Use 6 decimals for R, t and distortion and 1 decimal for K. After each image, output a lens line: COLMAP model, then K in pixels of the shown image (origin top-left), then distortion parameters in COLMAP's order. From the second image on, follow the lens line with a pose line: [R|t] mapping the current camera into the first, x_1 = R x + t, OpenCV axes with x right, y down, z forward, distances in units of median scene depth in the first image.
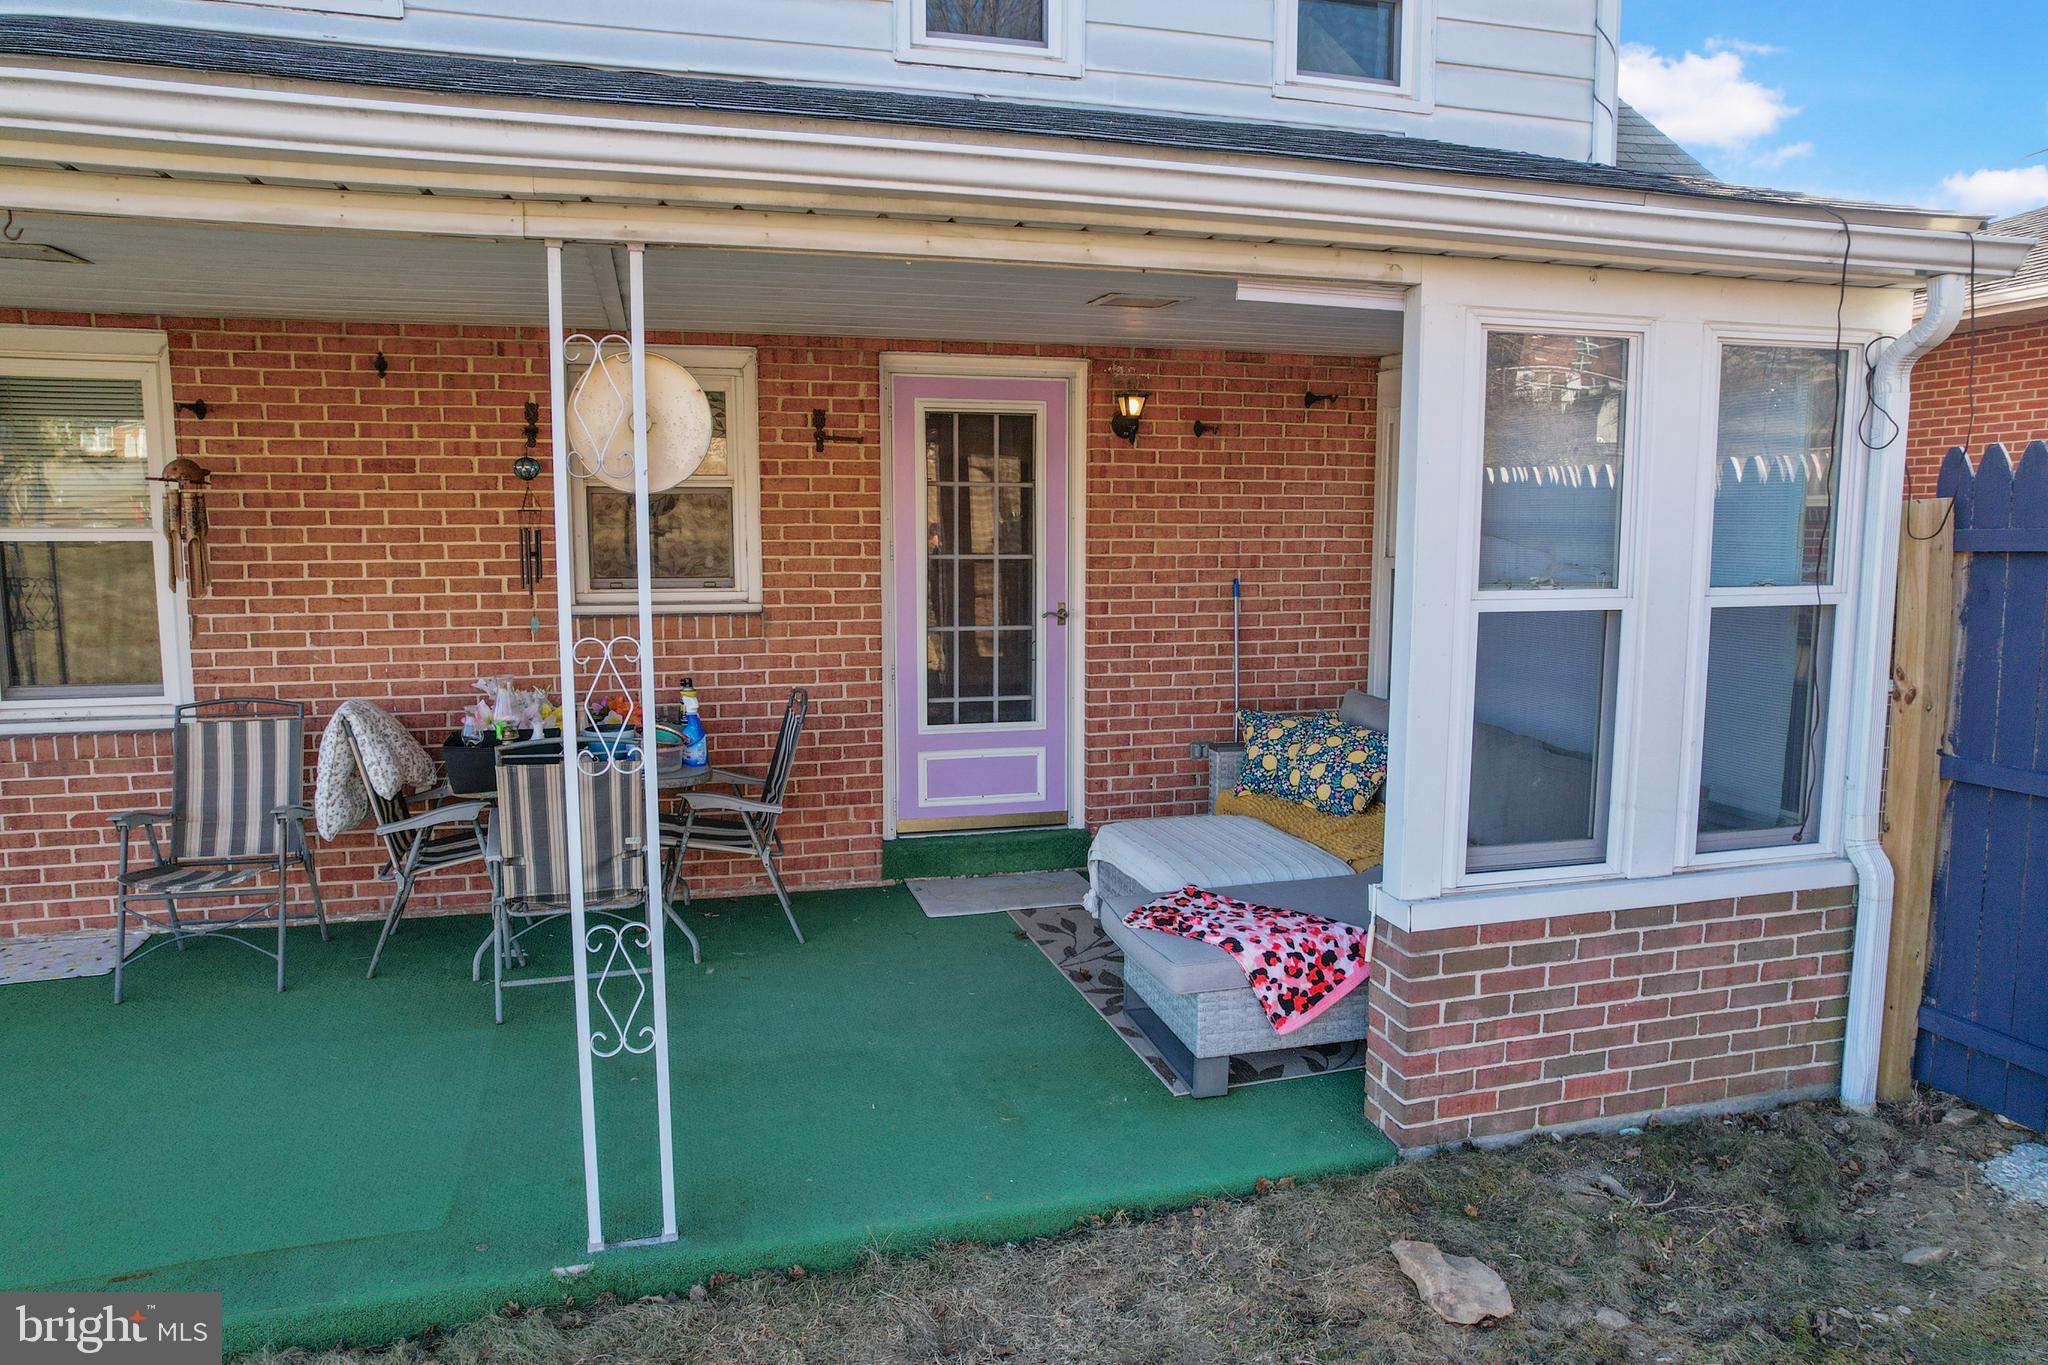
lens RADIAL K [[1306.1, 0, 1026.5], [0, 1306.1, 679.0], [0, 0, 1]] dist [-0.065098, 0.051509]
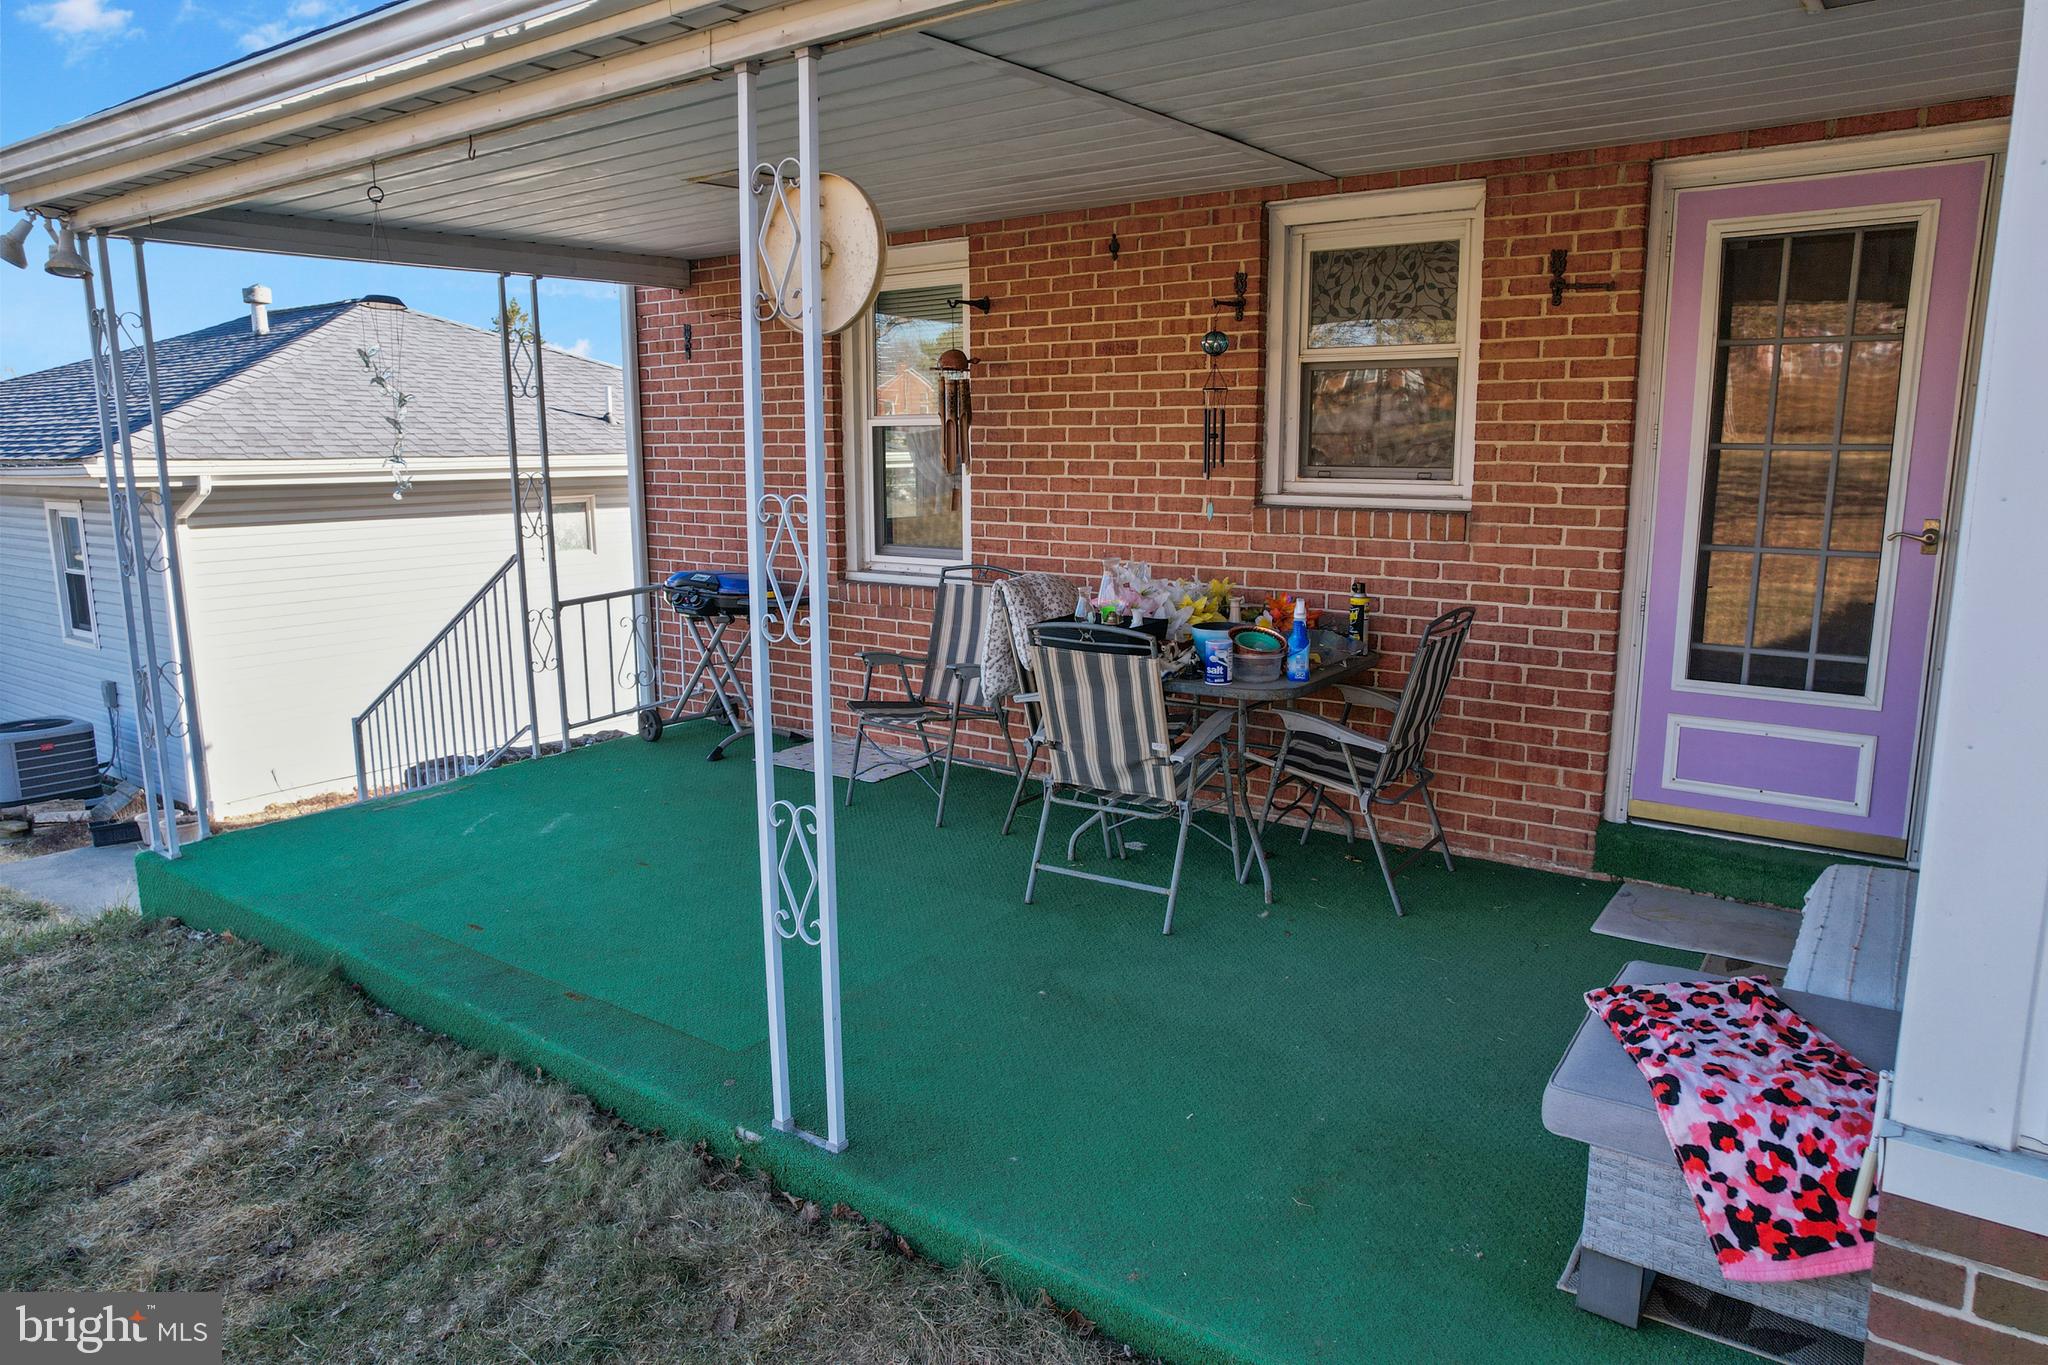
lens RADIAL K [[1307.8, 0, 1037.6], [0, 1307.8, 677.6], [0, 0, 1]] dist [-0.062062, 0.045860]
pose [[0.627420, 0.134406, -0.766993, 0.285251], [-0.088956, 0.990914, 0.100877, -0.006629], [0.773583, 0.004936, 0.633676, 0.302847]]
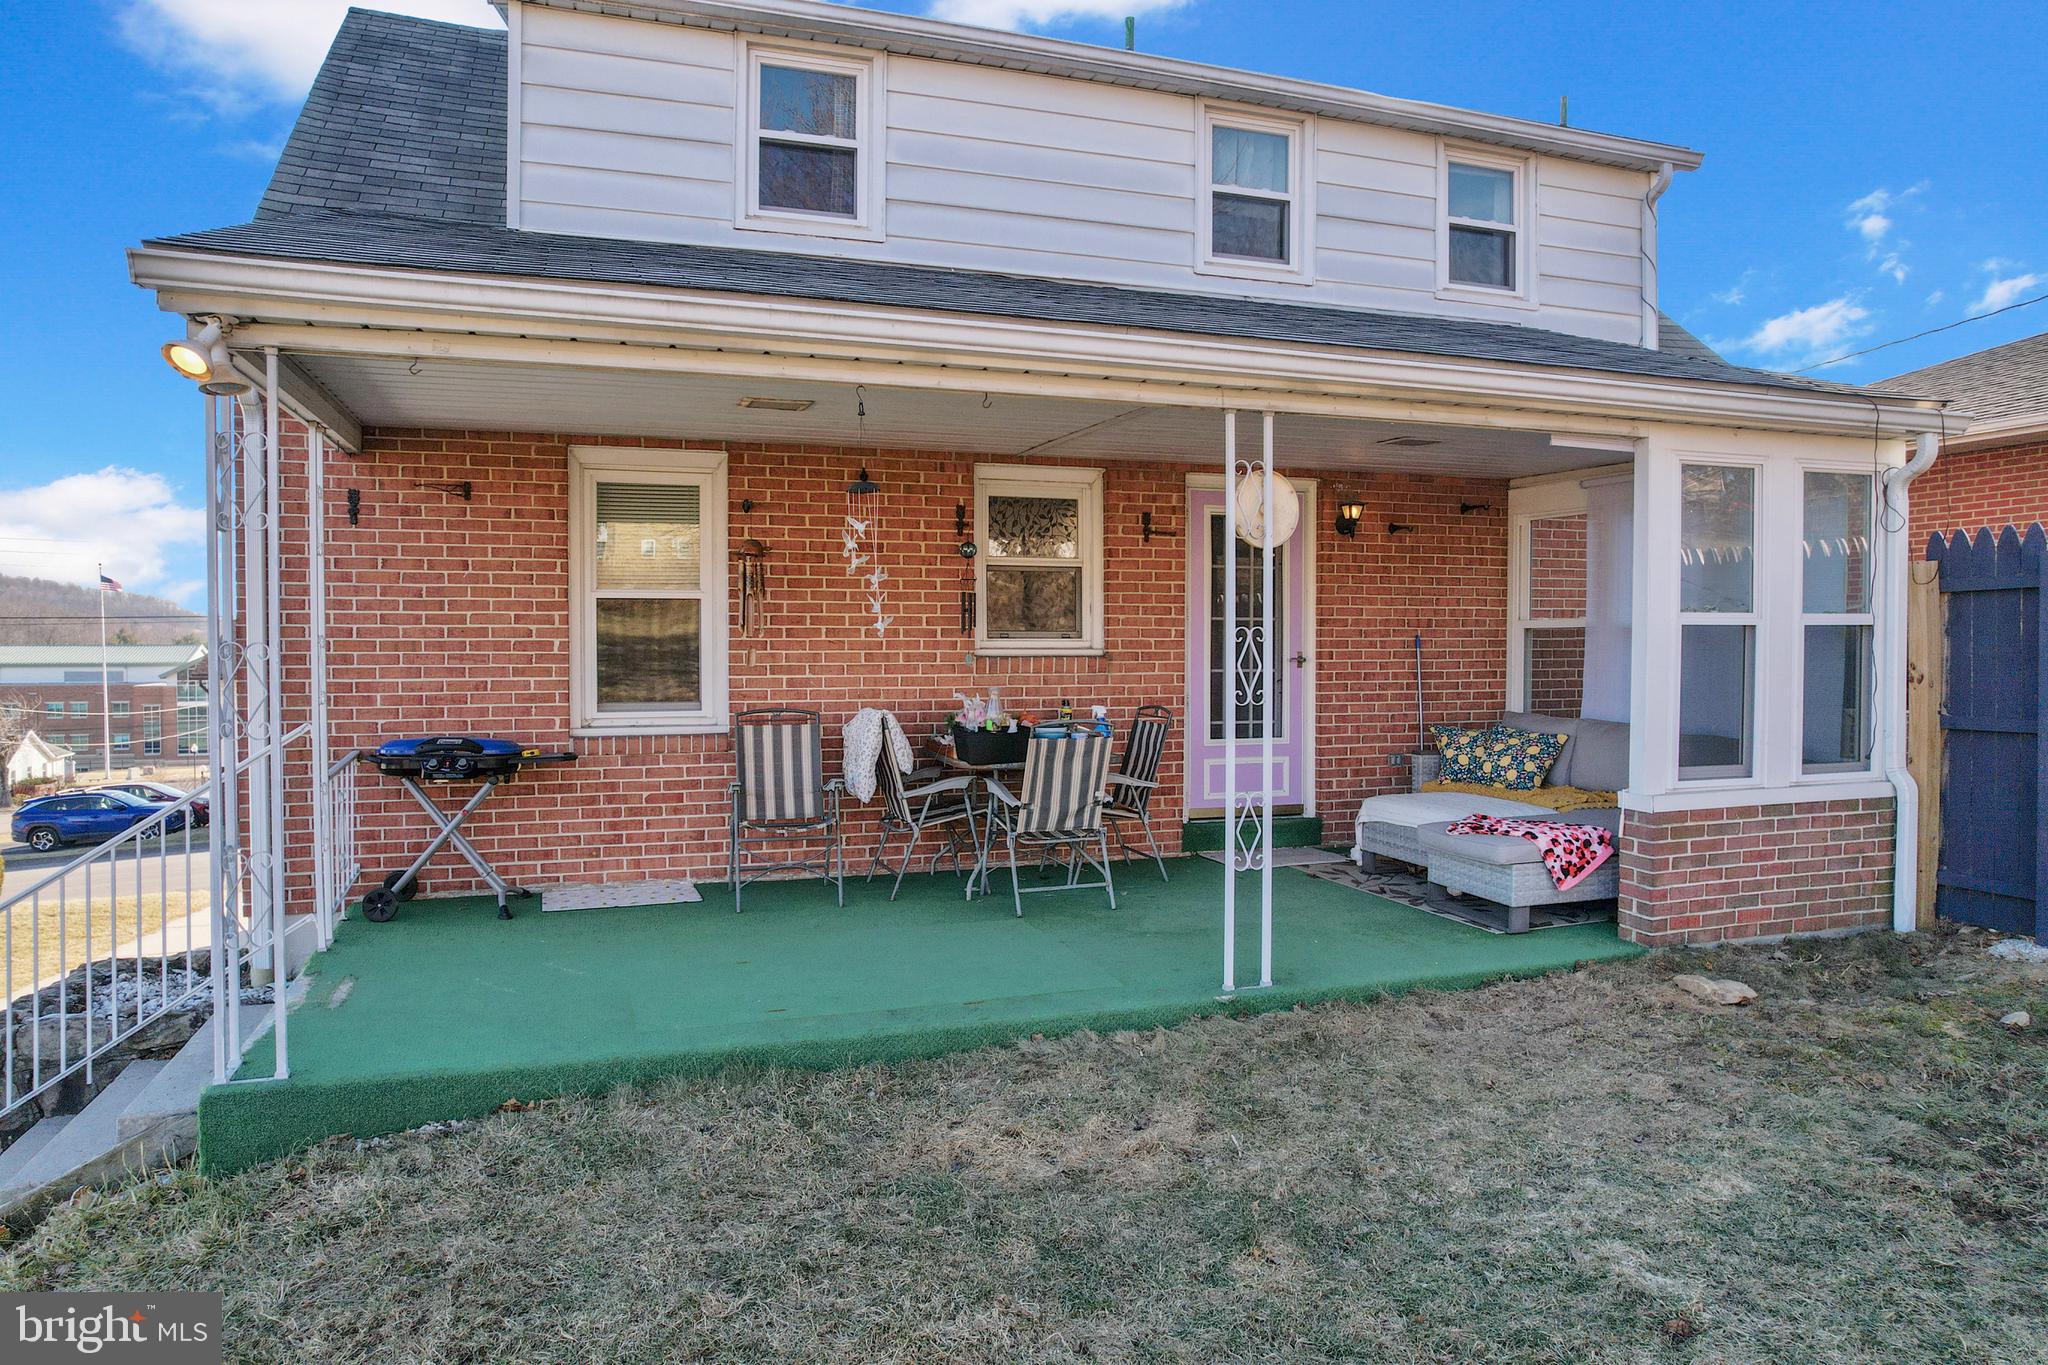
lens RADIAL K [[1304.5, 0, 1026.5], [0, 1304.5, 679.6], [0, 0, 1]] dist [-0.068757, 0.054497]
pose [[0.998179, -0.003749, 0.060197, -0.404235], [0.009168, 0.995899, -0.090002, 0.108371], [-0.059613, 0.090390, 0.994121, -0.413347]]
